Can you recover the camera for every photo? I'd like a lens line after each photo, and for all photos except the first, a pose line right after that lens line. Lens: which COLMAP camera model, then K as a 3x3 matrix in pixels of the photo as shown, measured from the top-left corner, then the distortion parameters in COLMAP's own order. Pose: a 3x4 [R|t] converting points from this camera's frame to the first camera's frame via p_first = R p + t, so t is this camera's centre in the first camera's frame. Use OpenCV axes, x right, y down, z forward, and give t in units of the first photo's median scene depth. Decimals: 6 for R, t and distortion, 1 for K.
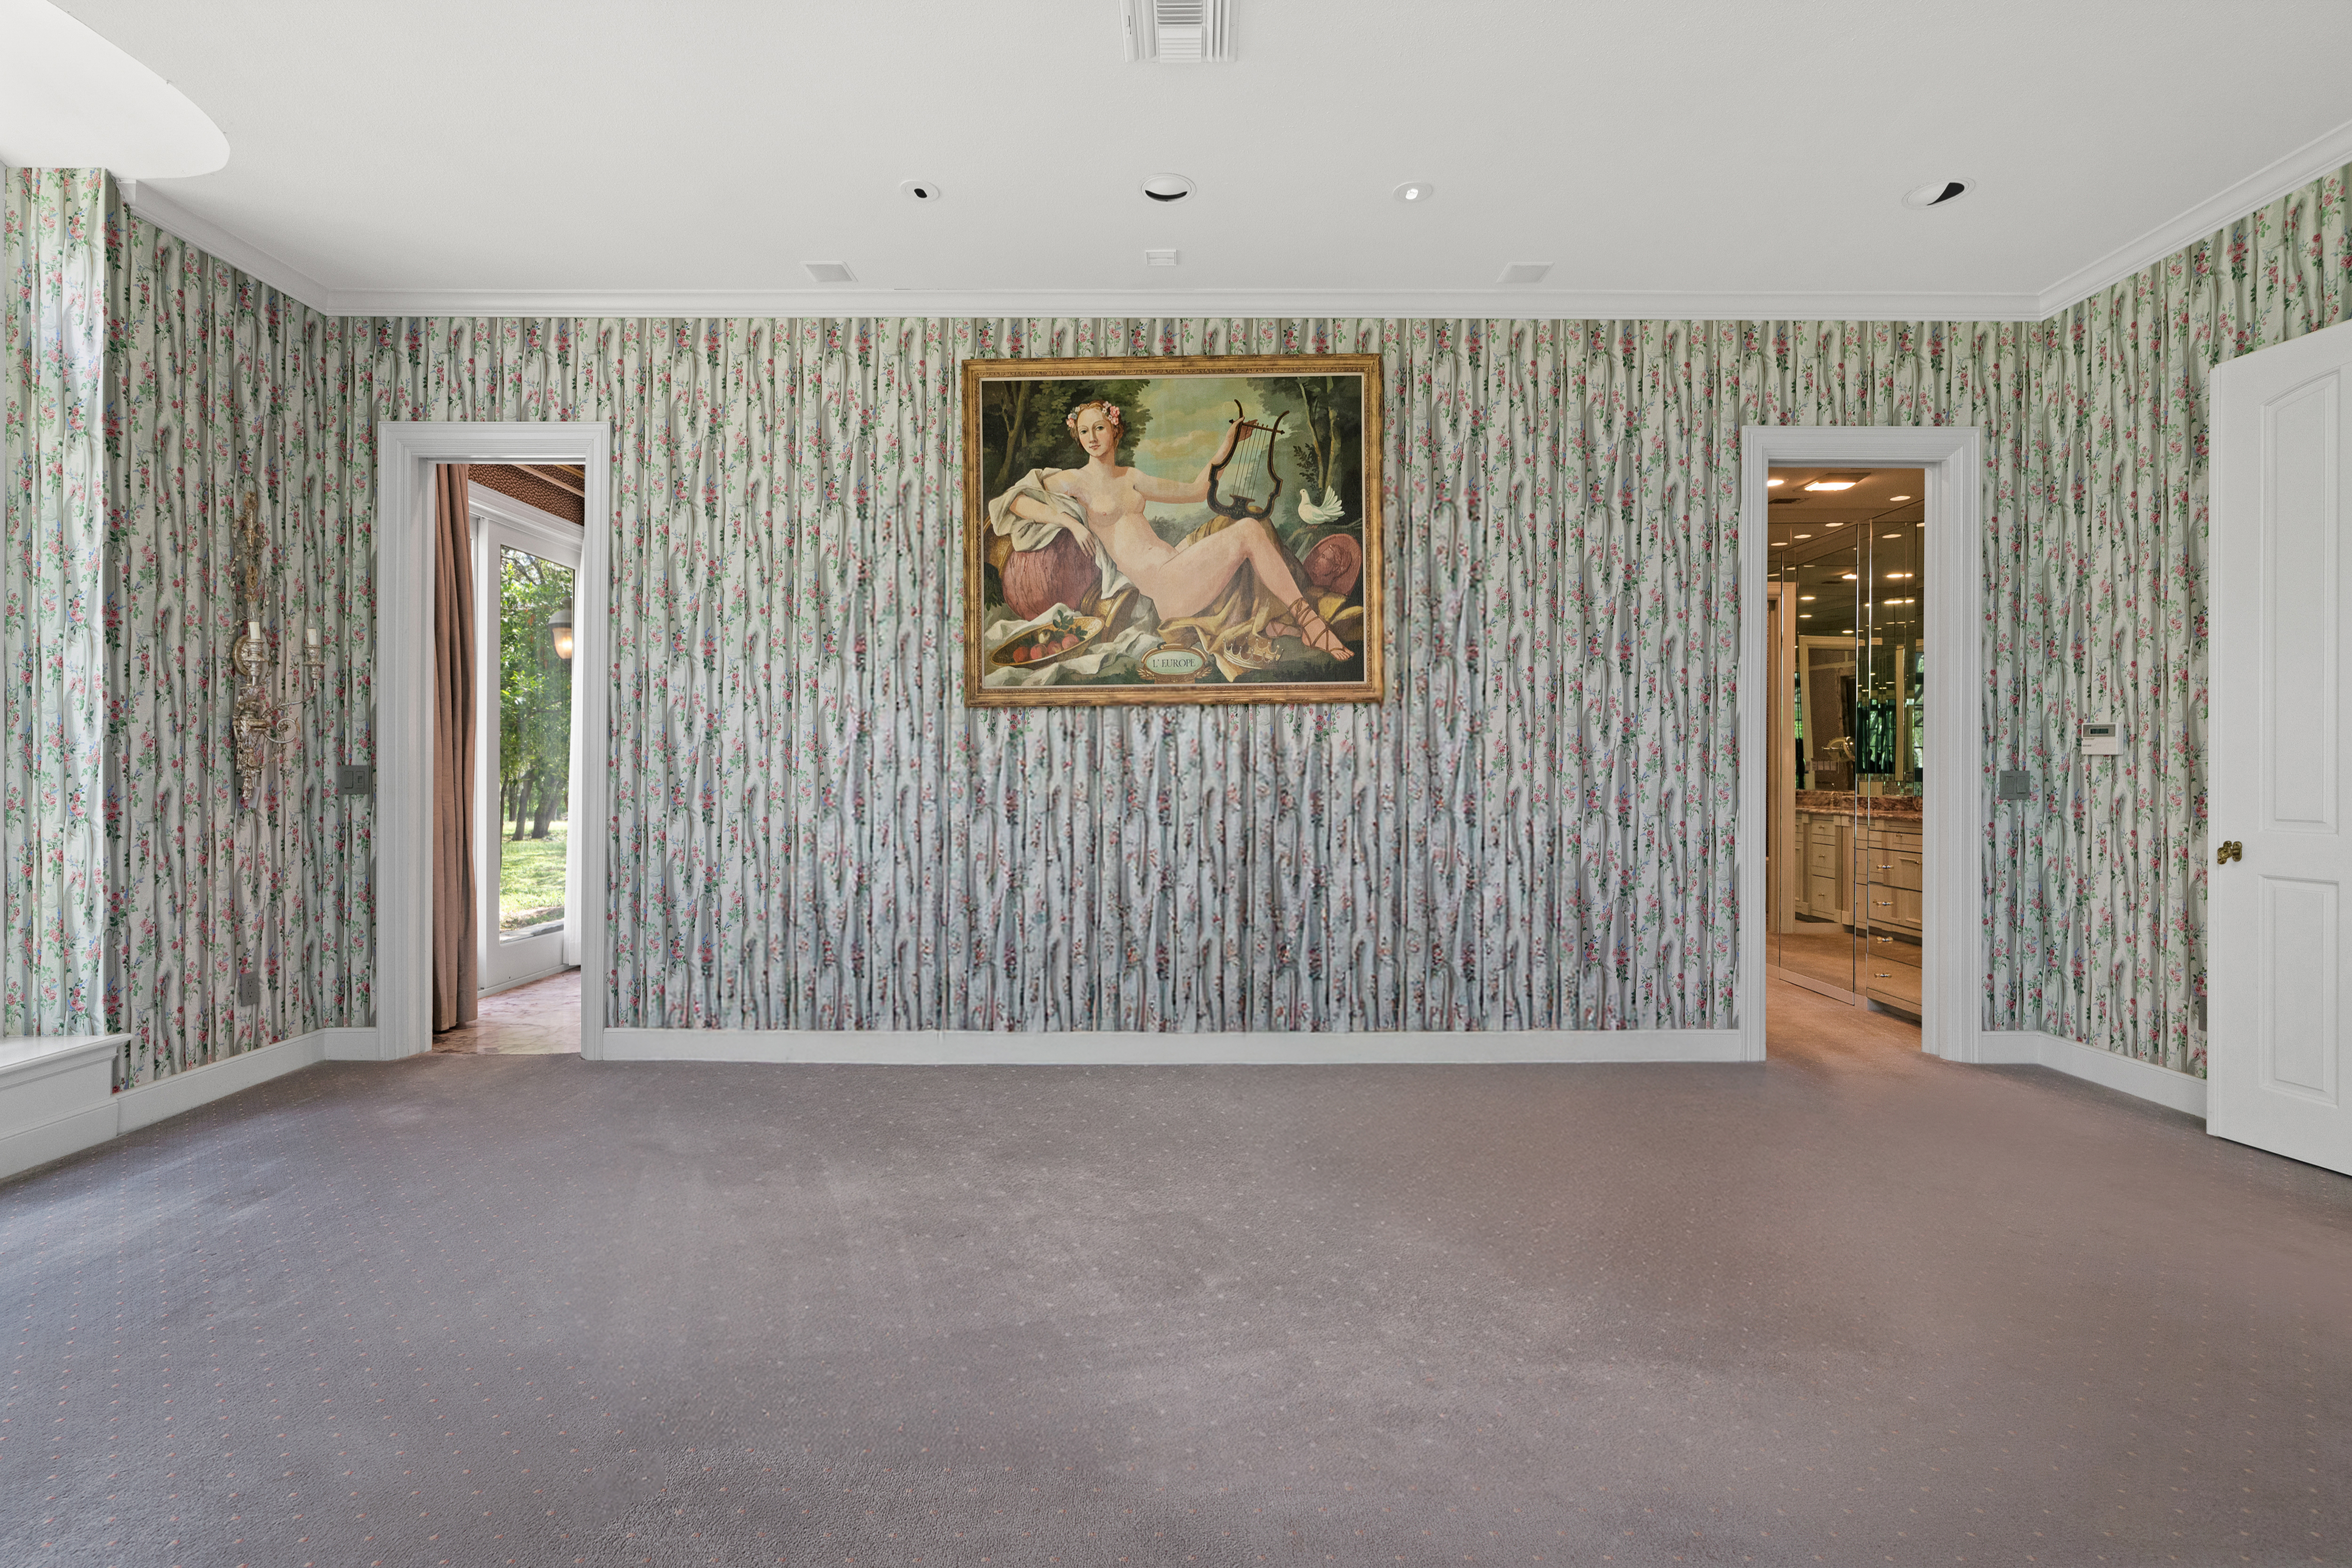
lens RADIAL K [[1067.0, 0, 1182.2], [0, 1067.0, 753.2], [0, 0, 1]] dist [-0.011120, 0.006659]
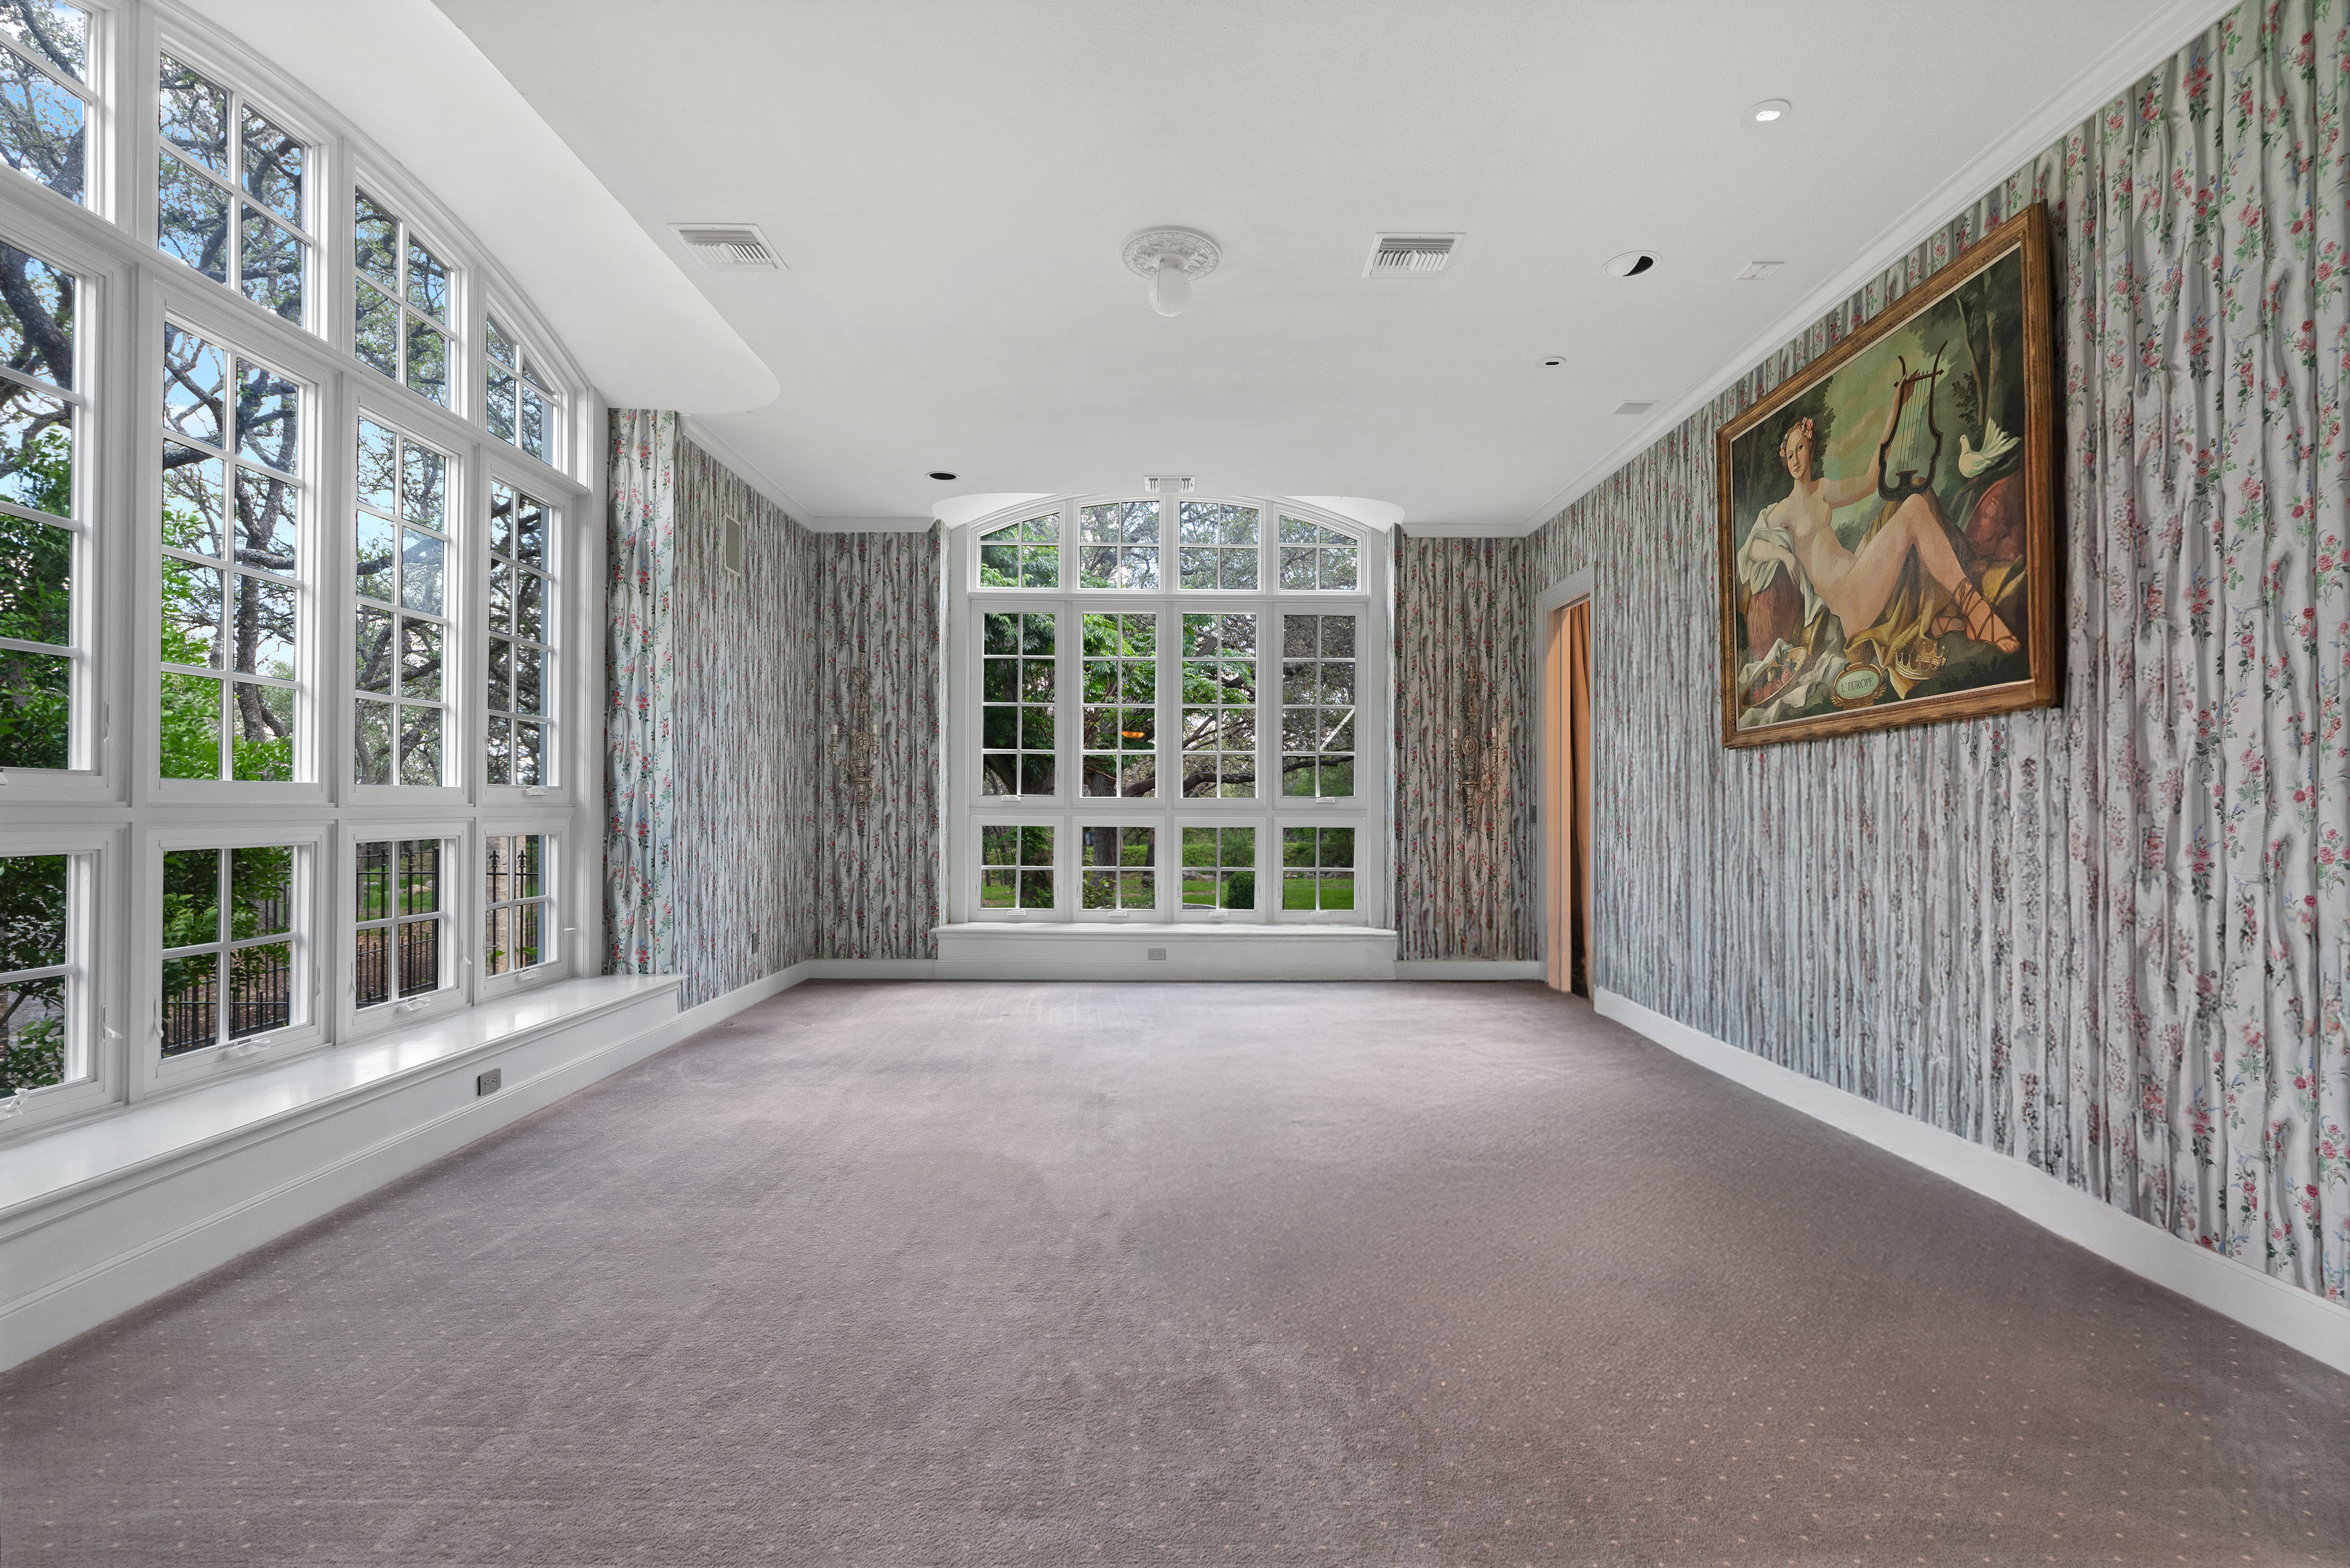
lens RADIAL K [[1066.1, 0, 1184.7], [0, 1066.1, 799.5], [0, 0, 1]] dist [-0.011120, 0.006659]
pose [[0.010169, -0.010393, -0.999894, 0.861248], [0.014988, 0.999835, -0.010240, 0.010824], [0.999836, -0.014882, 0.010323, 0.435083]]
